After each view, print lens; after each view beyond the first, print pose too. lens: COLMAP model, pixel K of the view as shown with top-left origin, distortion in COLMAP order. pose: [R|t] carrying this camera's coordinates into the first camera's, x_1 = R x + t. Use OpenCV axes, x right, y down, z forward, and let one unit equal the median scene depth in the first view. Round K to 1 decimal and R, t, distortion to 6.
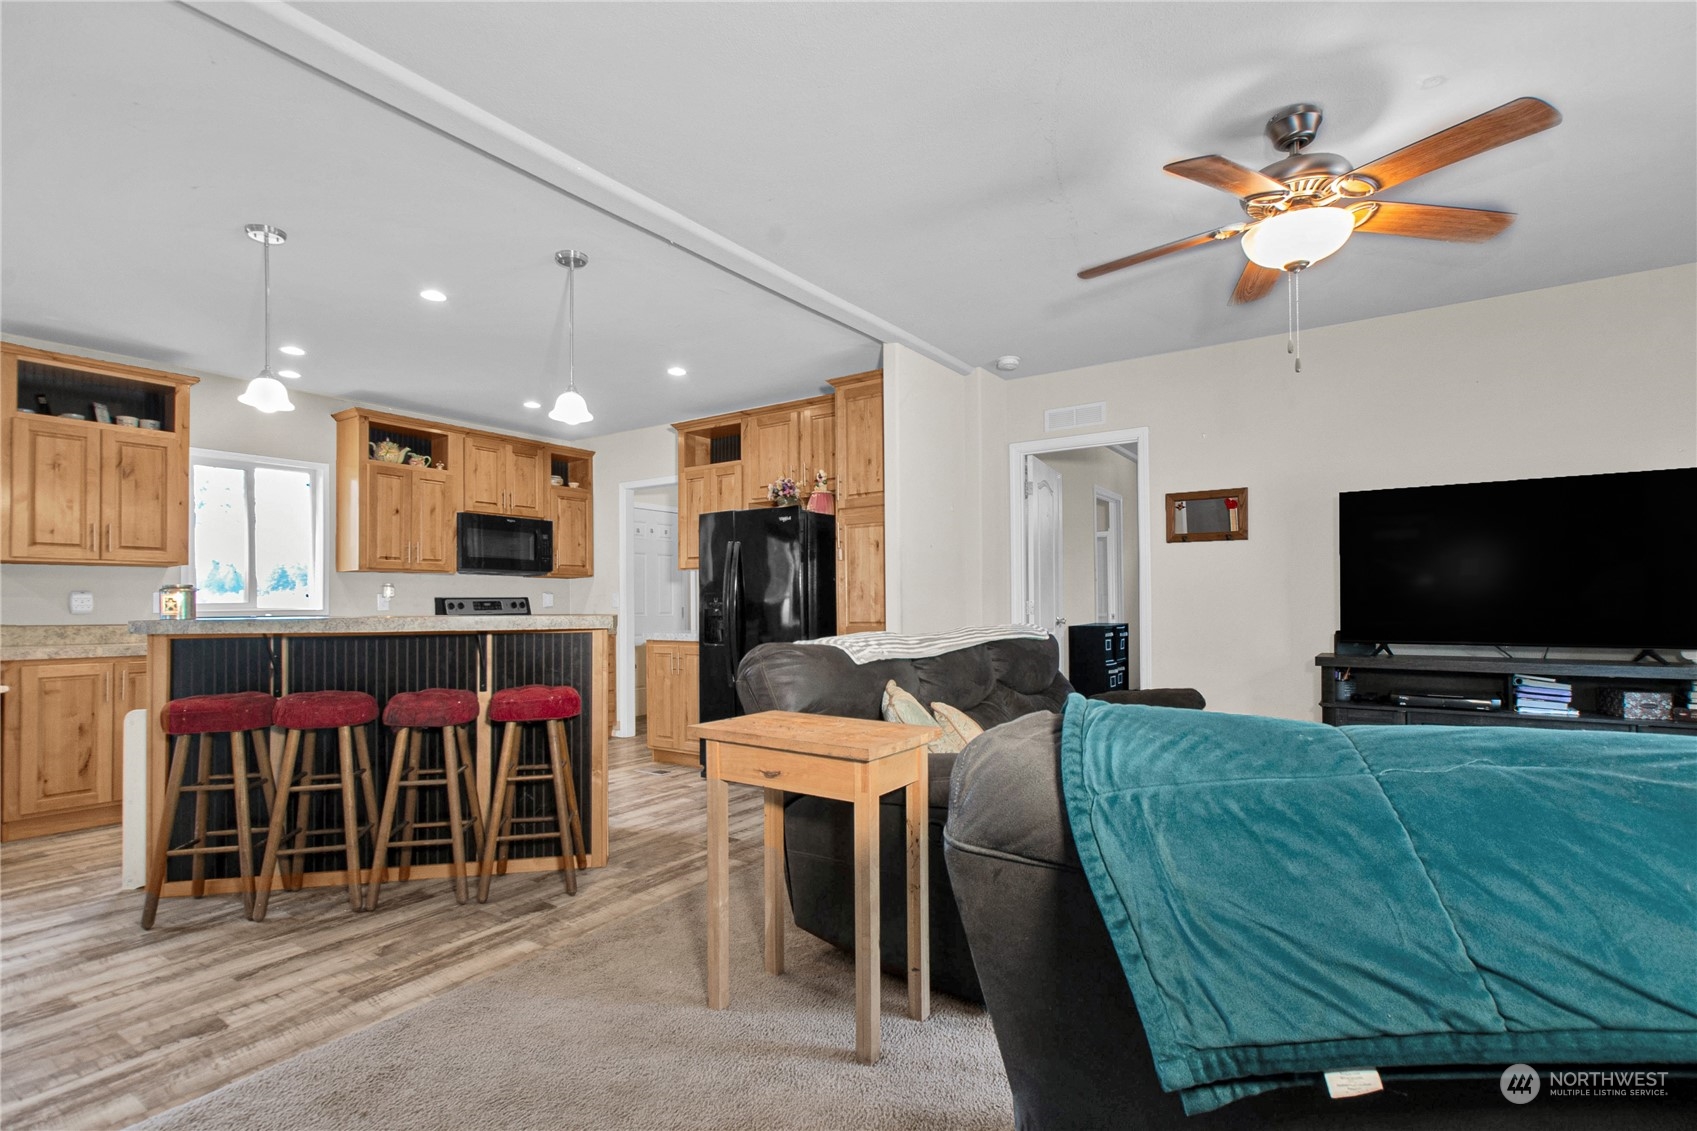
lens RADIAL K [[795.8, 0, 858.0], [0, 795.8, 585.8], [0, 0, 1]] dist [-0.012405, 0.003587]
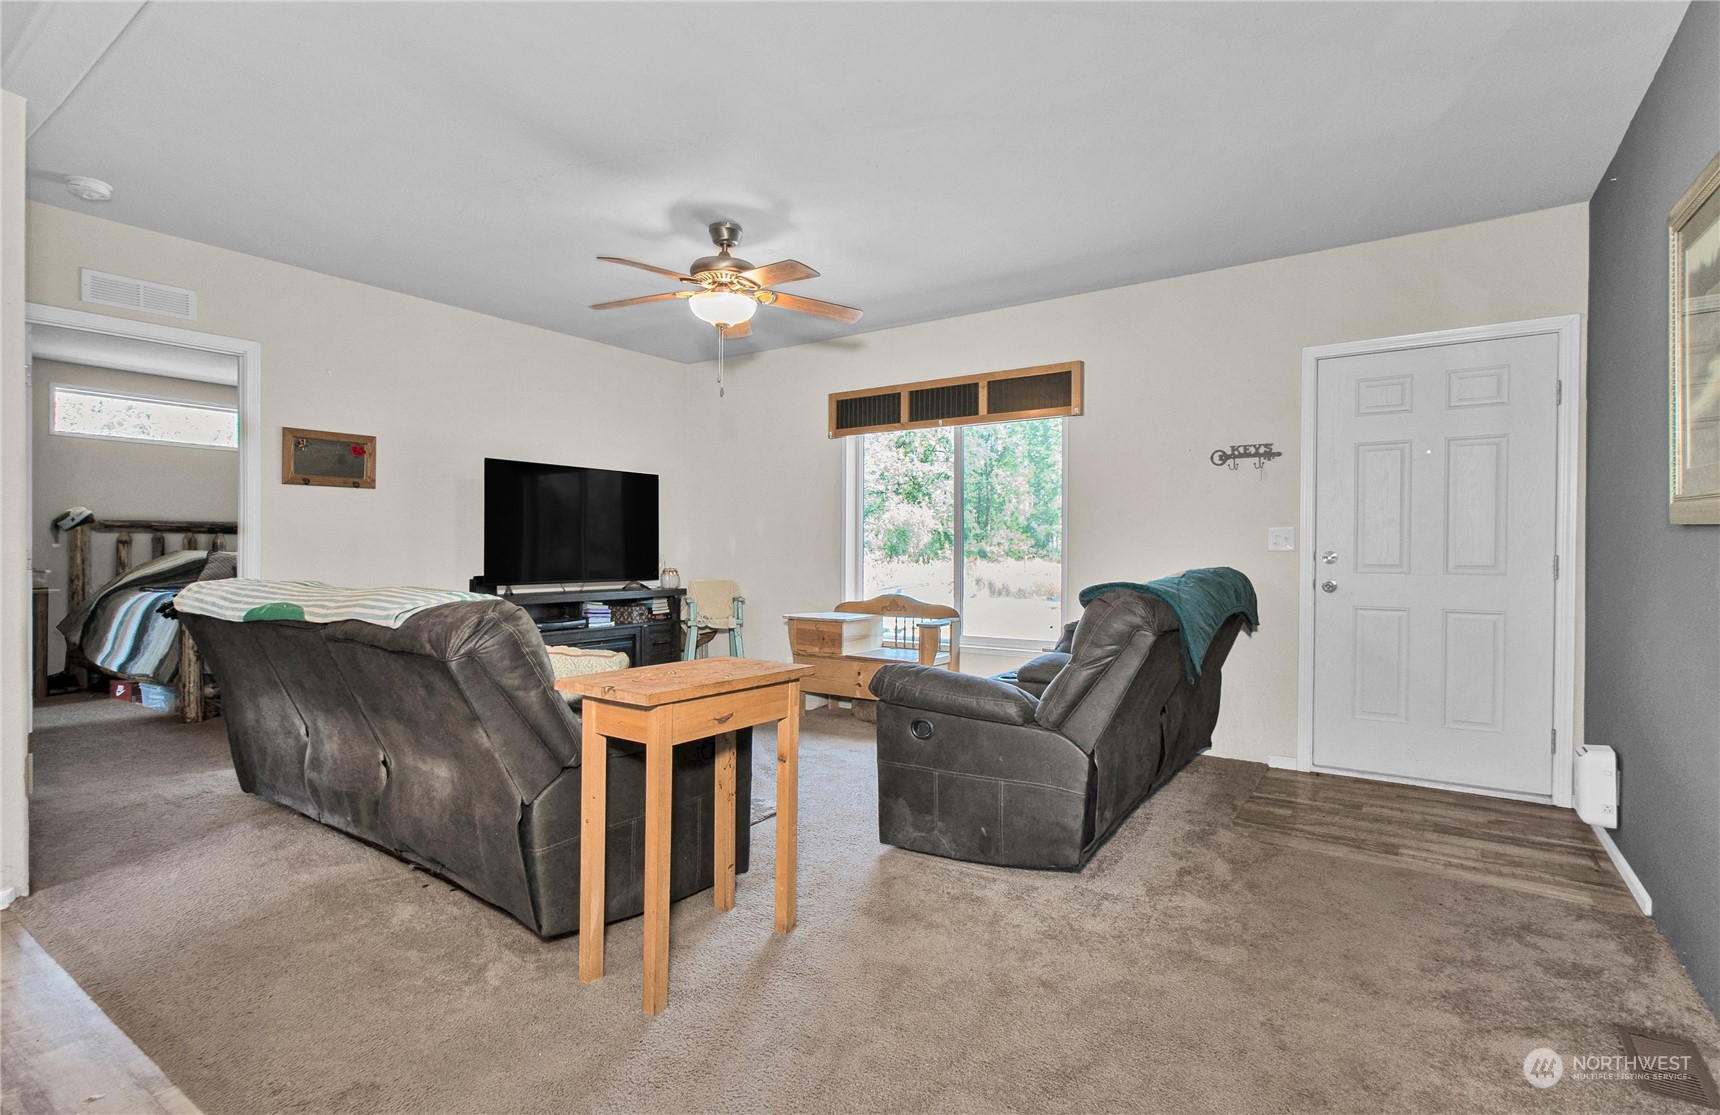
lens RADIAL K [[803.9, 0, 876.6], [0, 803.9, 544.5], [0, 0, 1]] dist [0.002813, 0.000719]
pose [[-0.000432, 0.011516, 0.999934, -0.558220], [-0.017016, 0.999789, -0.011522, 0.012911], [-0.999855, -0.017020, -0.000235, 0.402414]]
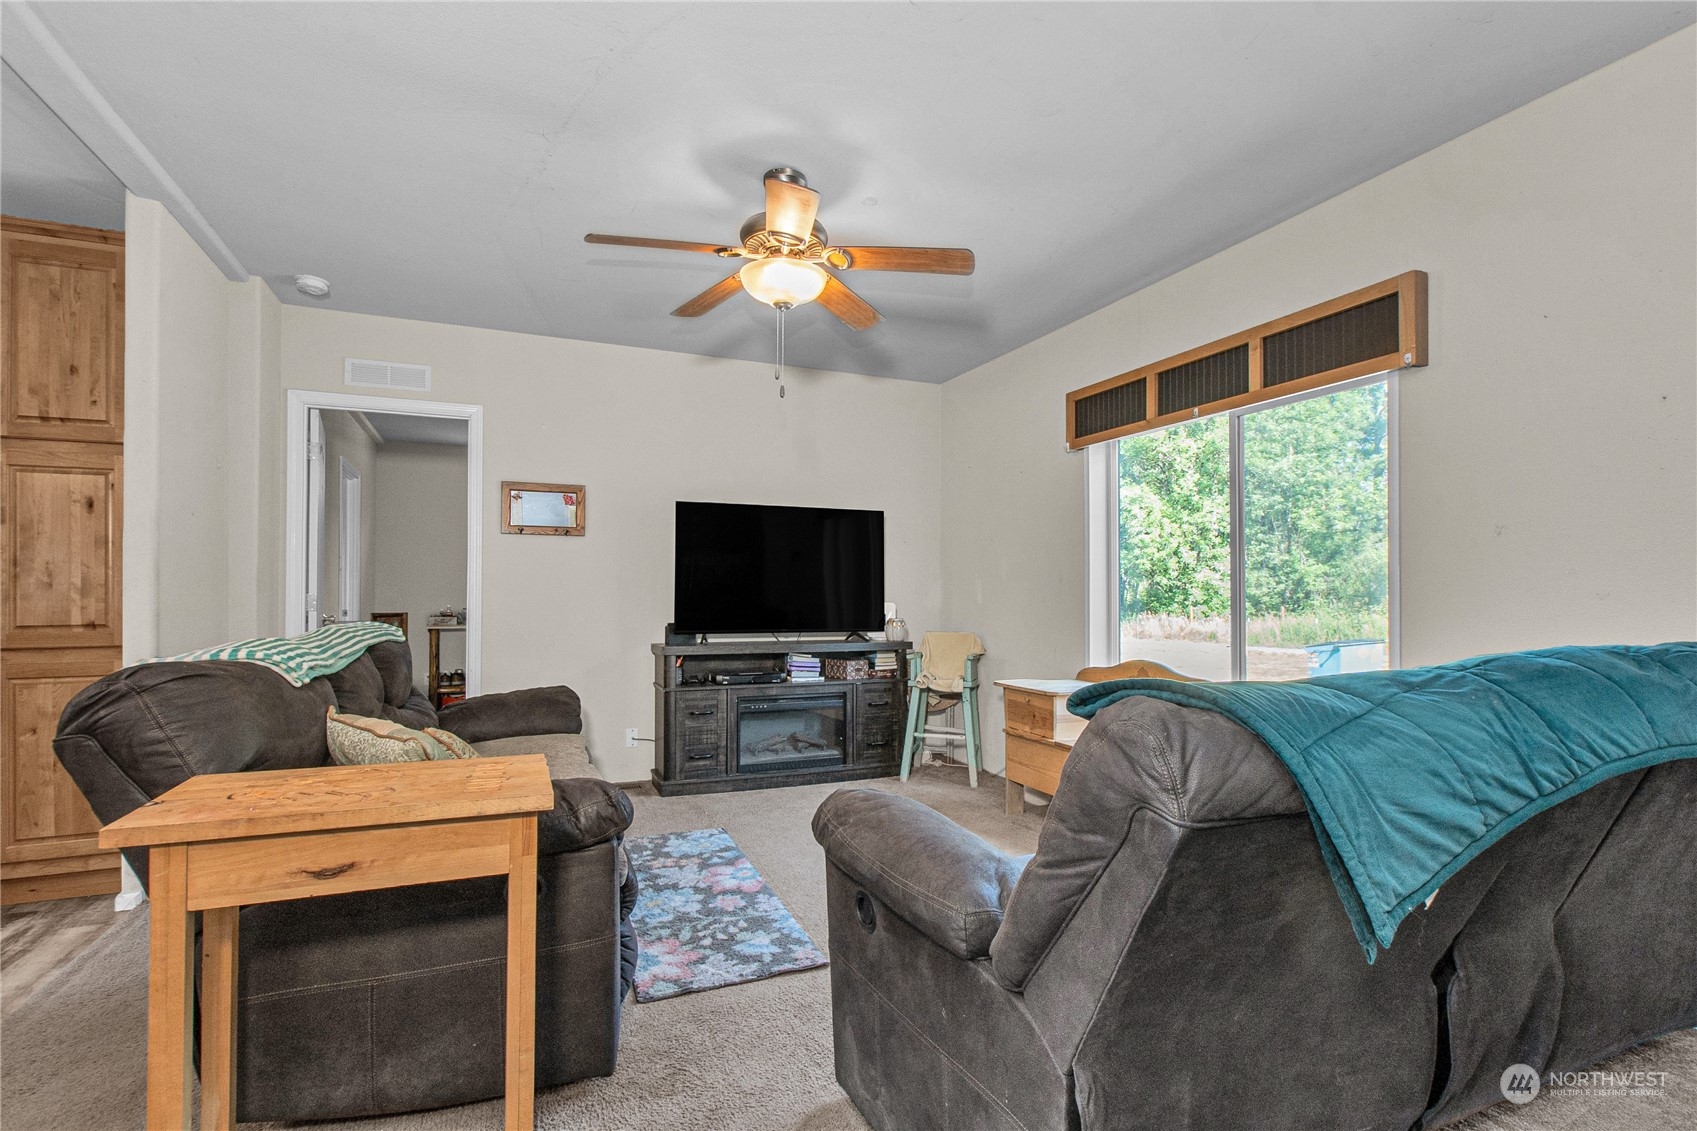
lens RADIAL K [[795.8, 0, 876.3], [0, 795.8, 585.5], [0, 0, 1]] dist [-0.012405, 0.003587]
pose [[0.521307, 0.017343, 0.853193, -0.200815], [-0.020824, 0.999754, -0.007599, 0.004560], [-0.853115, -0.013805, 0.521540, 0.156786]]
